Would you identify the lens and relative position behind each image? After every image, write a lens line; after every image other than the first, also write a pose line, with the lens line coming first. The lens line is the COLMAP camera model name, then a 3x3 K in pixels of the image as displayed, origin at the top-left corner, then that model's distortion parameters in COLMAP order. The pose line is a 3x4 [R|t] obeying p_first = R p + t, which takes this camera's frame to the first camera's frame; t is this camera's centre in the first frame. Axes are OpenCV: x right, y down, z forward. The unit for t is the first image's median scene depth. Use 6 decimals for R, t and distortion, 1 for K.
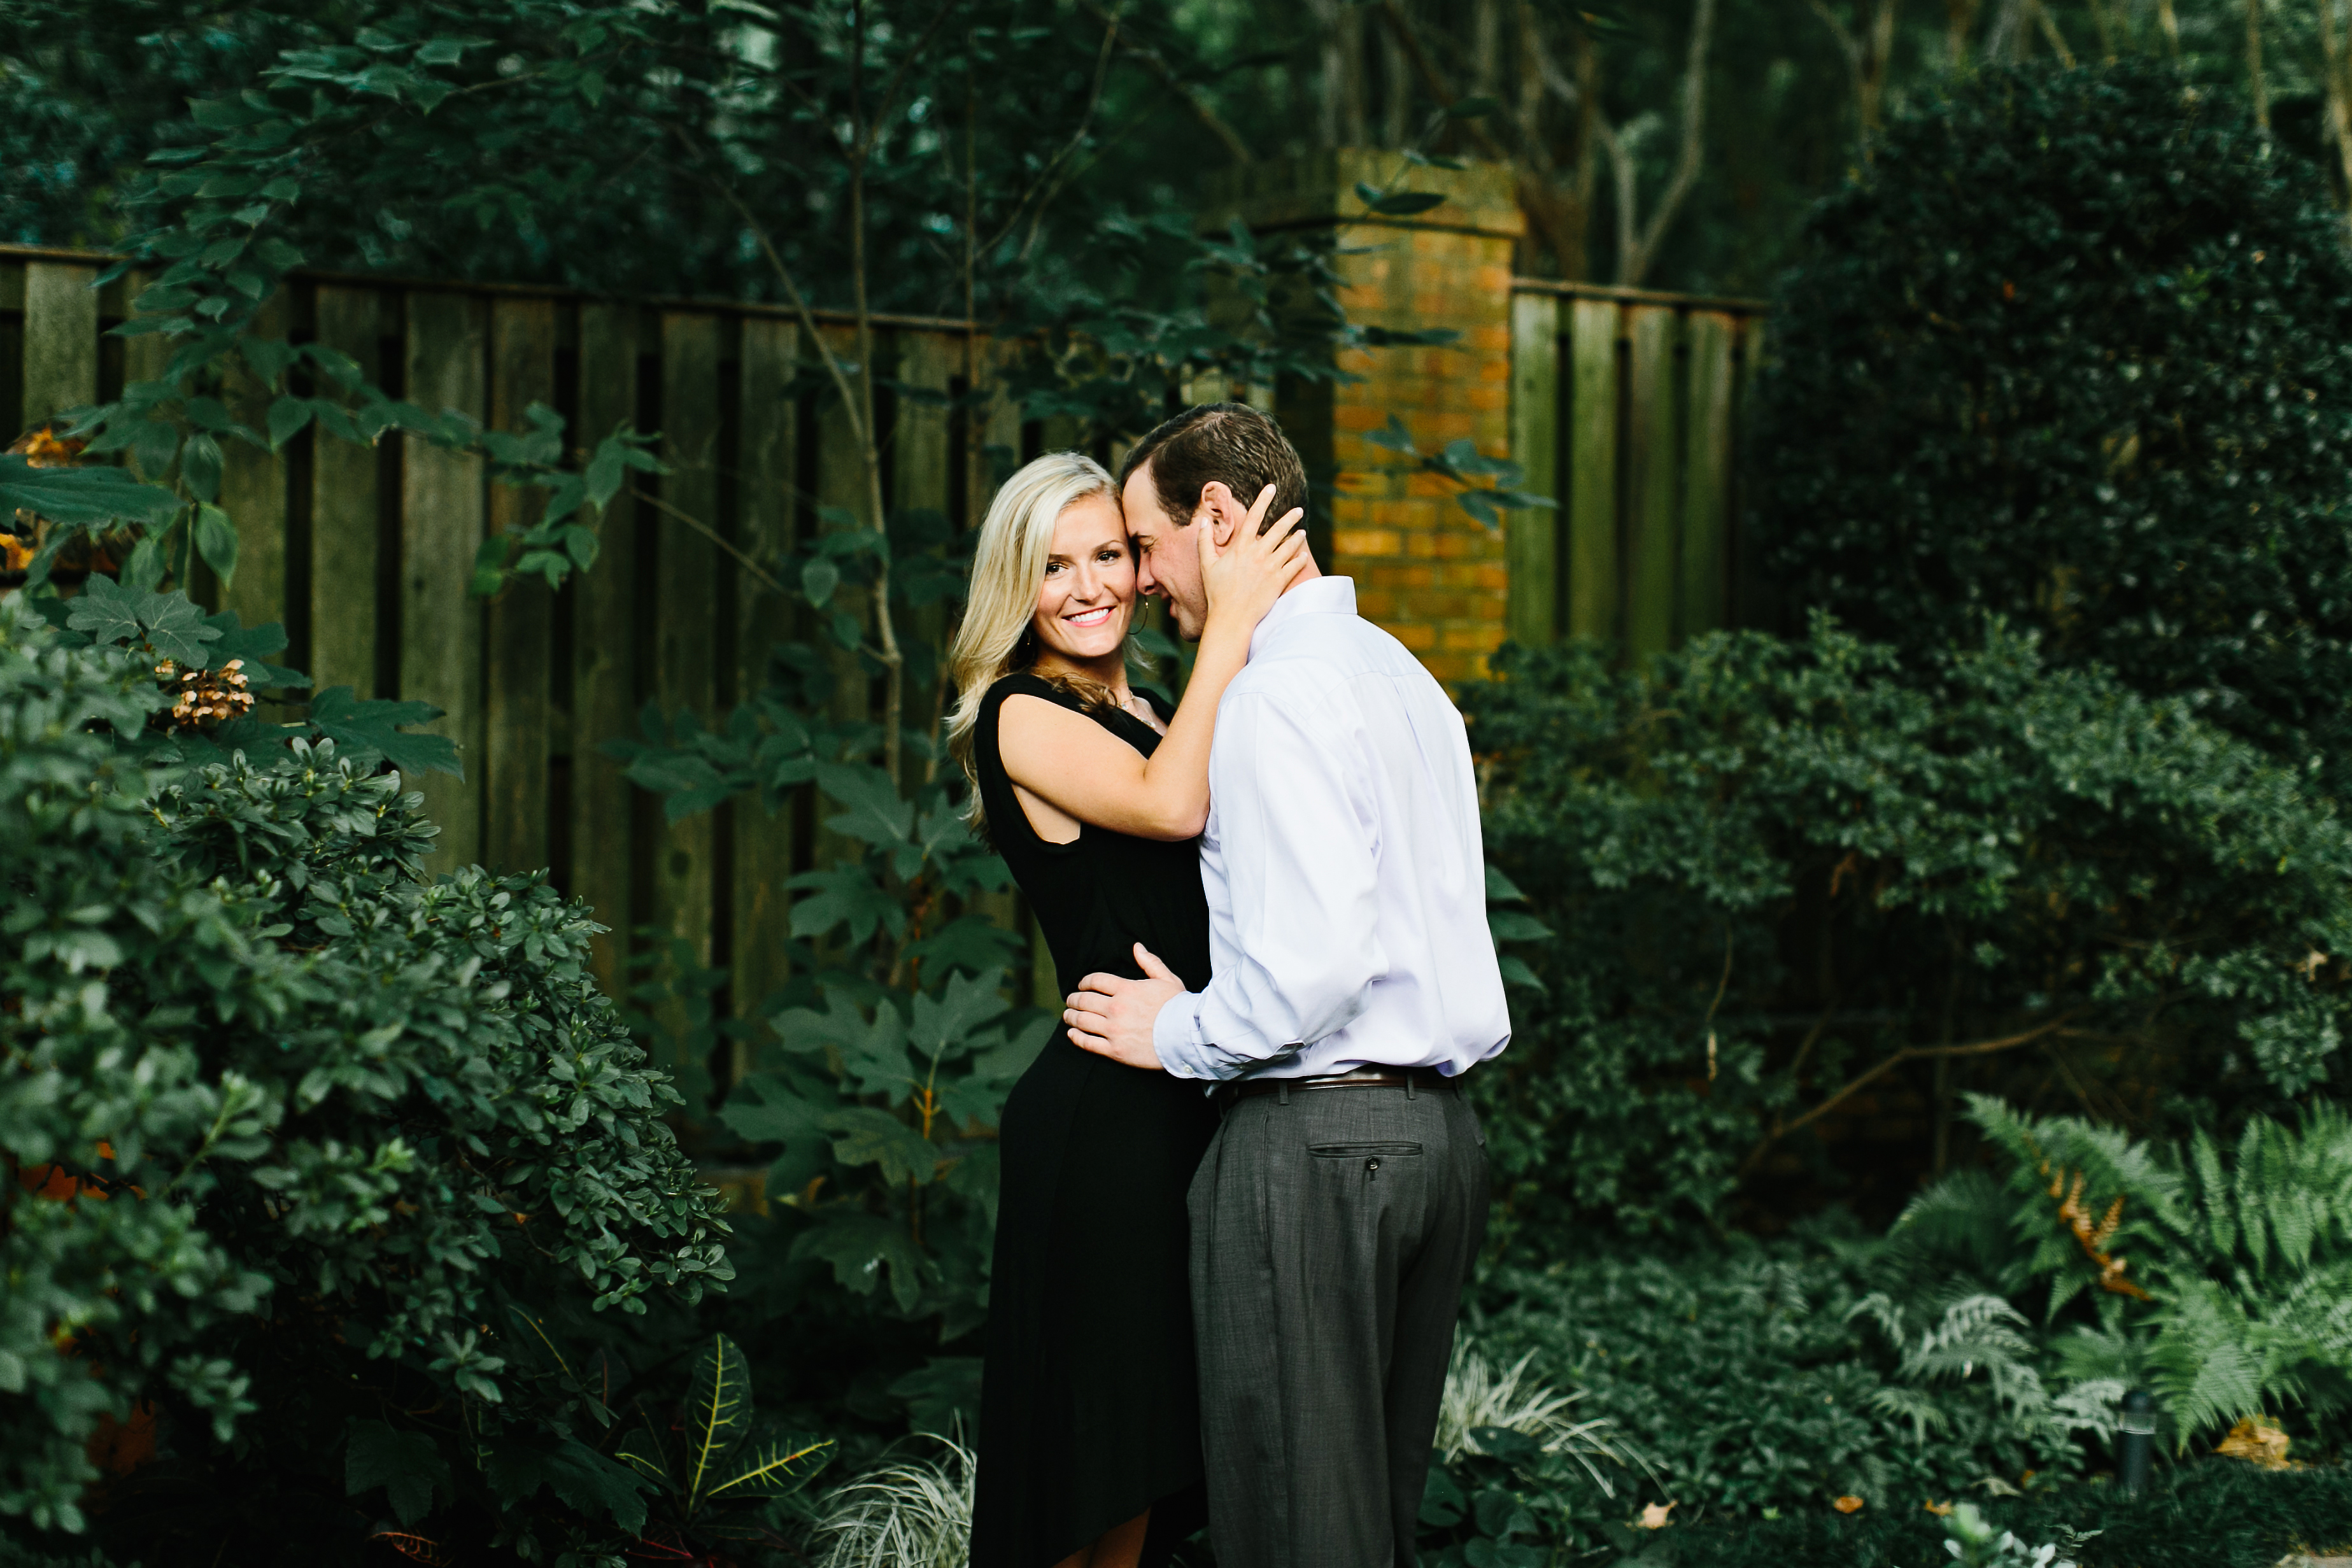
lens RADIAL K [[3627.9, 0, 1171.9], [0, 3627.9, 732.4], [0, 0, 1]] dist [-0.007693, -0.122162]
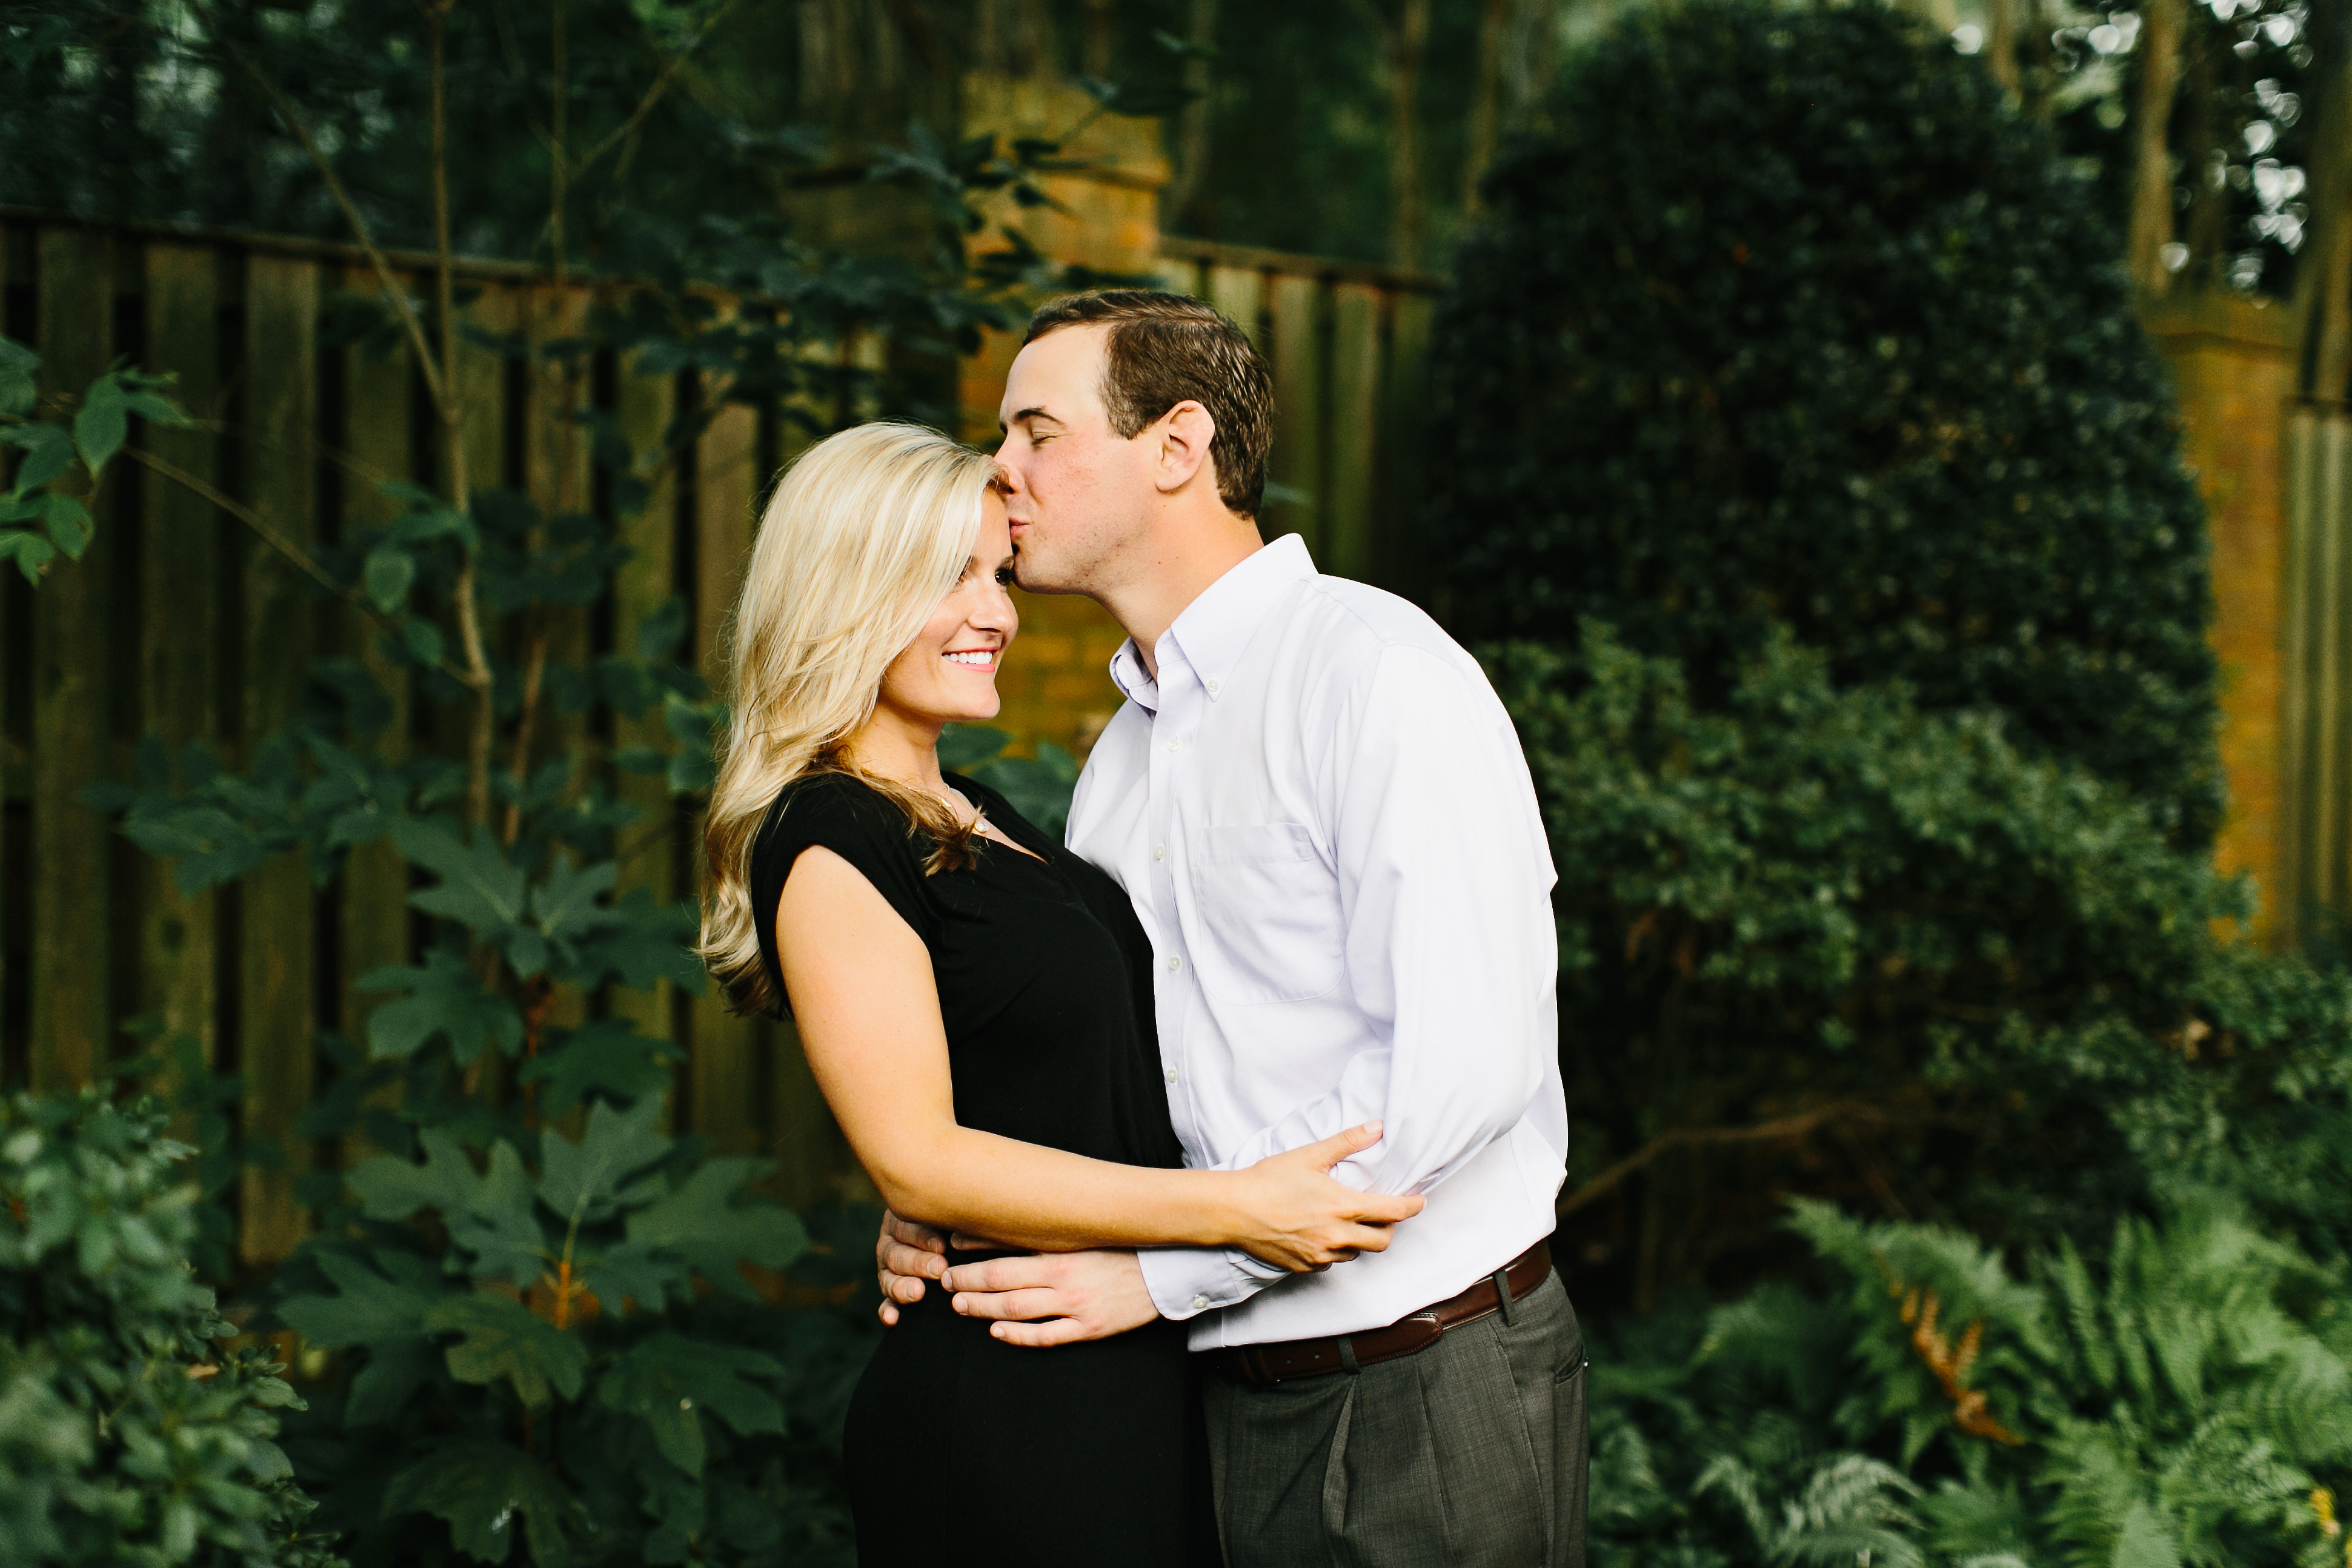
lens RADIAL K [[3378.8, 0, 1169.9], [0, 3378.8, 768.5], [0, 0, 1]] dist [0.025154, -0.091257]
pose [[0.984454, -0.006230, 0.175532, -0.058354], [0.004696, 0.999947, 0.009155, -0.007083], [-0.175580, -0.008188, 0.984431, 0.264552]]
